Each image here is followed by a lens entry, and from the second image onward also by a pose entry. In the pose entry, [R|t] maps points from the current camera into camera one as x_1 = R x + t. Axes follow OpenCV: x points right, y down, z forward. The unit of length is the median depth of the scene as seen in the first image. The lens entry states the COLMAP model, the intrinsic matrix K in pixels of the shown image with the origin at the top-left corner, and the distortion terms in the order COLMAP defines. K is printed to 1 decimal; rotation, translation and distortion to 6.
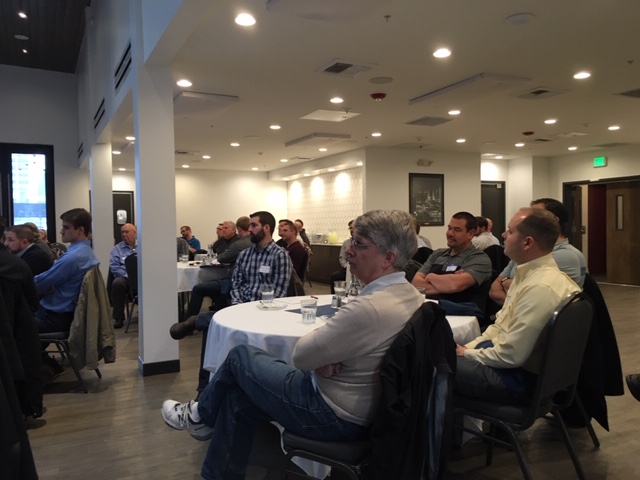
lens RADIAL K [[533.4, 0, 310.7], [0, 533.4, 243.1], [0, 0, 1]] dist [0.059051, -0.079461]
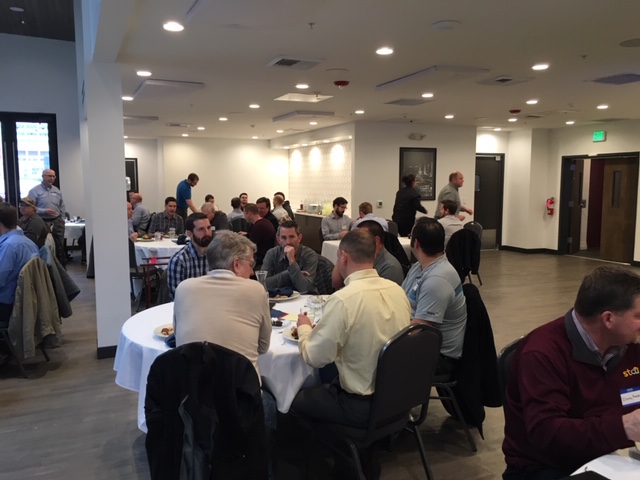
lens RADIAL K [[533.4, 0, 315.8], [0, 533.4, 234.3], [0, 0, 1]] dist [0.059051, -0.079461]
pose [[0.998822, 0.017213, -0.045375, 0.073538], [-0.014096, 0.997576, 0.068138, -0.034297], [0.046438, -0.067418, 0.996644, -0.012362]]
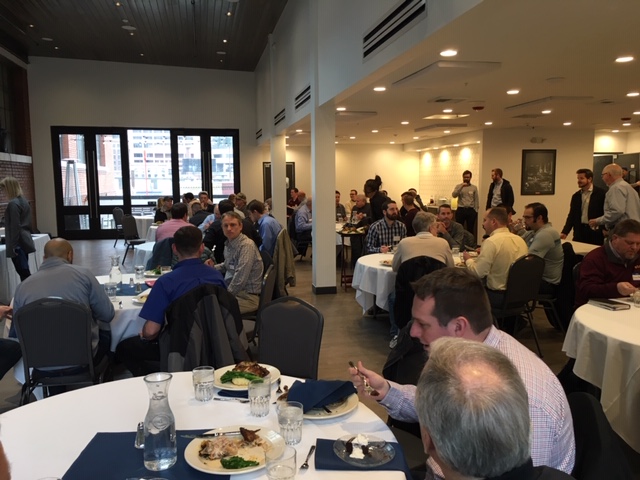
lens RADIAL K [[533.4, 0, 311.0], [0, 533.4, 238.7], [0, 0, 1]] dist [0.059051, -0.079461]
pose [[0.965692, 0.032772, -0.257612, 0.044685], [-0.011627, 0.996467, 0.083181, -0.028272], [0.259428, -0.077332, 0.962661, -0.268188]]
